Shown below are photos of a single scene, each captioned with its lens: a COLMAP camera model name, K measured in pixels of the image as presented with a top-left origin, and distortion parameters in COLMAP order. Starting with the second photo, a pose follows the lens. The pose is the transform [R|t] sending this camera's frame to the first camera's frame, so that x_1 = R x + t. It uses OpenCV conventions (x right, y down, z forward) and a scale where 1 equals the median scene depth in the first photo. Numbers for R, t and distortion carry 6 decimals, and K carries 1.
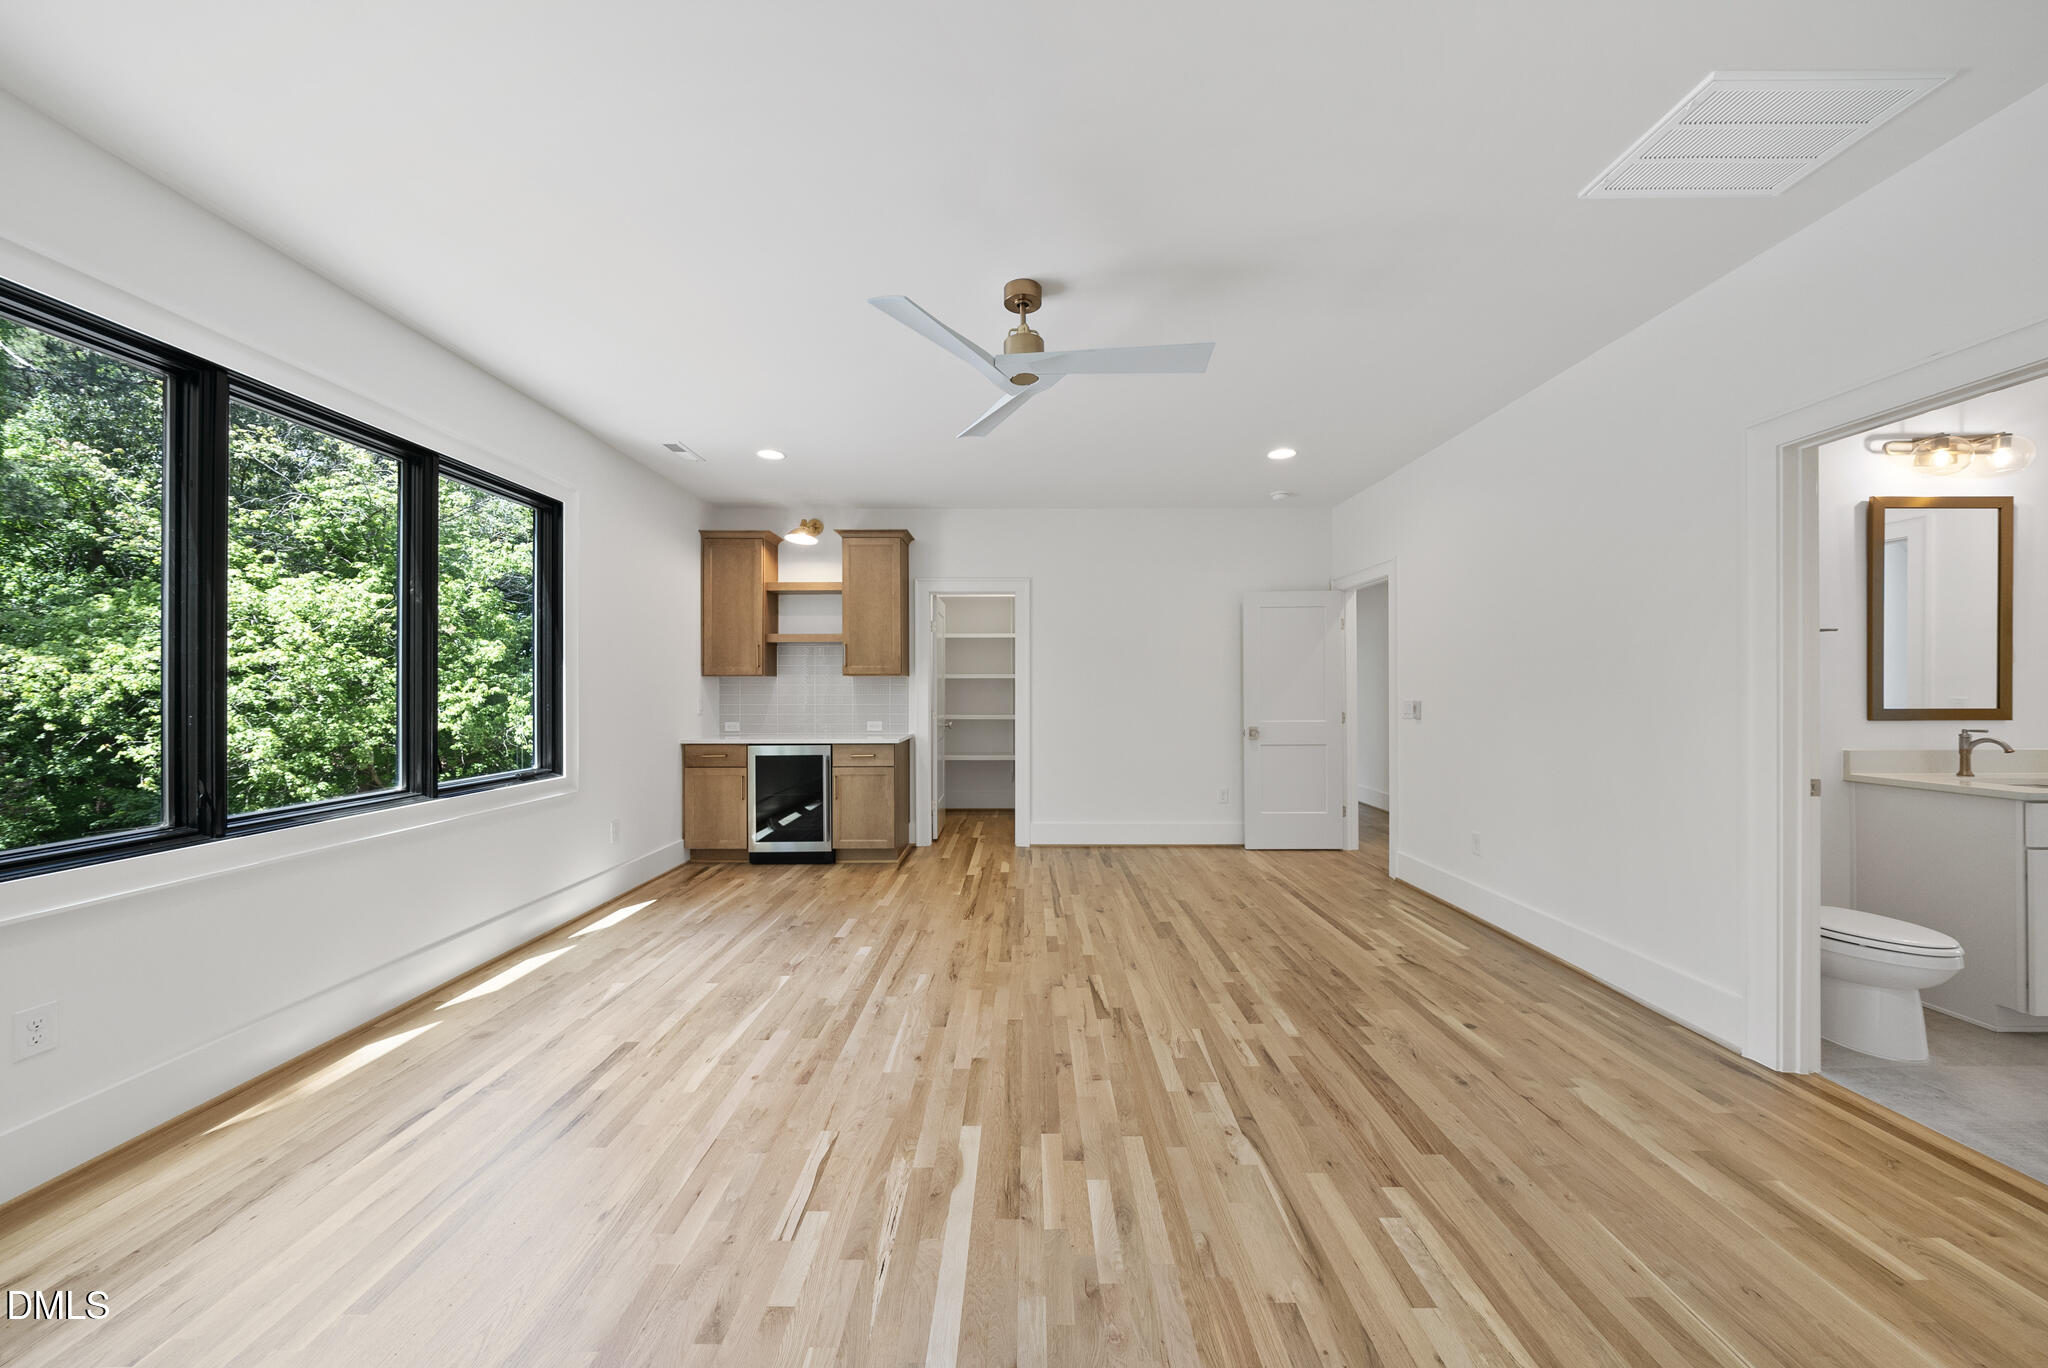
lens RADIAL K [[712.2, 0, 1018.1], [0, 712.2, 691.2], [0, 0, 1]] dist [-0.008240, 0.000033]
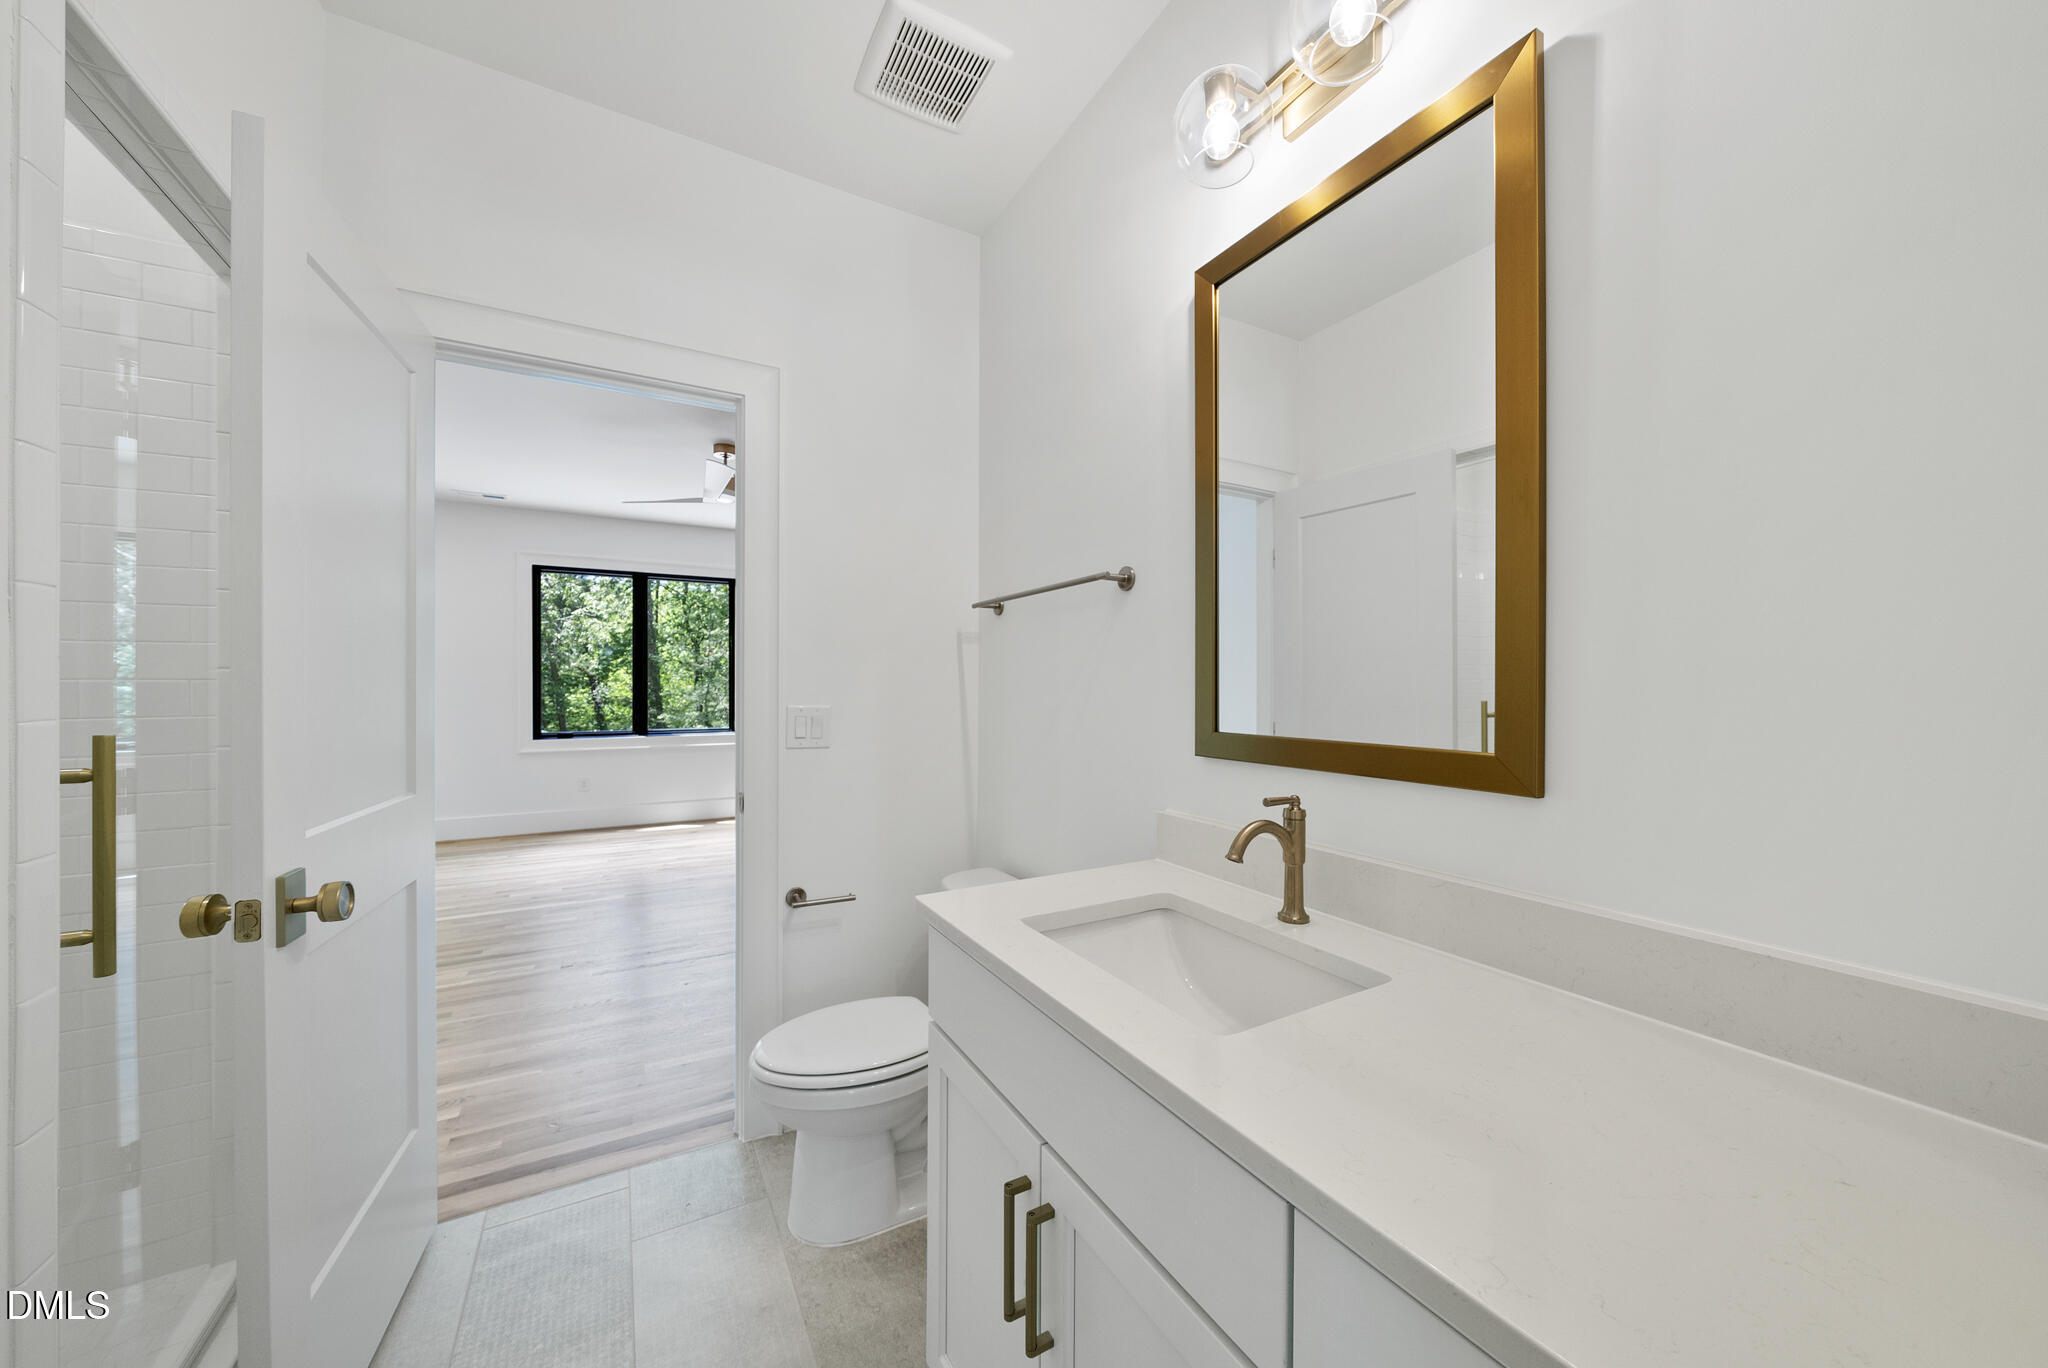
lens RADIAL K [[712.2, 0, 1018.1], [0, 712.2, 691.2], [0, 0, 1]] dist [-0.008240, 0.000033]
pose [[0.498591, 0.010714, -0.866771, 1.299995], [-0.005080, 0.999943, 0.009438, -0.004899], [0.866822, -0.000303, 0.498617, 0.547761]]
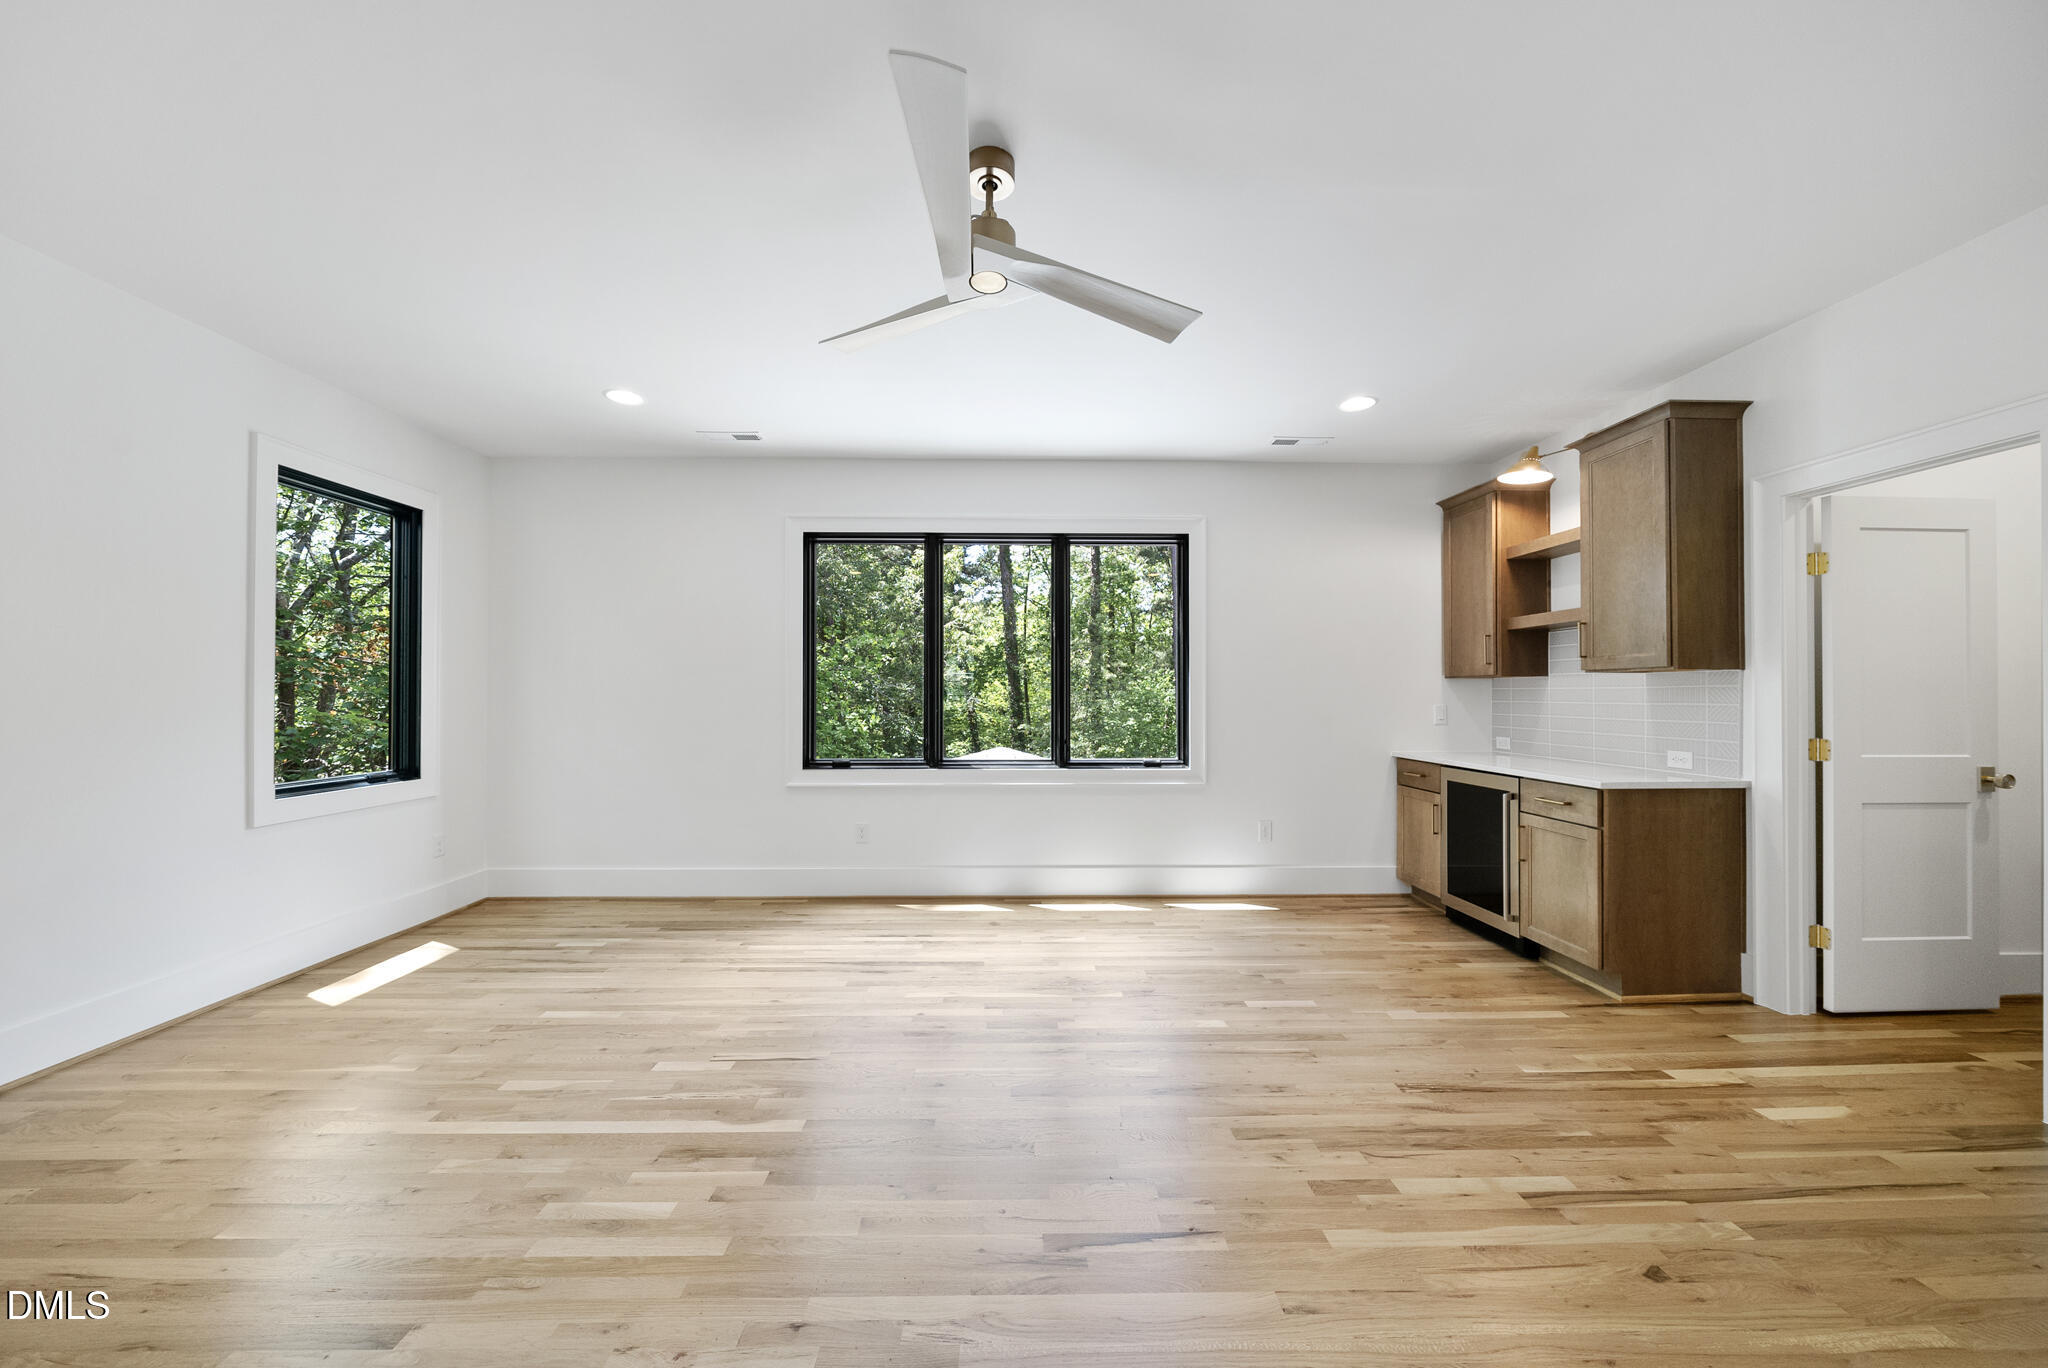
lens RADIAL K [[712.2, 0, 1018.1], [0, 712.2, 691.2], [0, 0, 1]] dist [-0.008240, 0.000033]
pose [[0.030985, -0.002267, -0.999517, 0.543090], [-0.004132, 0.999989, -0.002397, -0.003106], [0.999511, 0.004204, 0.030975, 0.721677]]
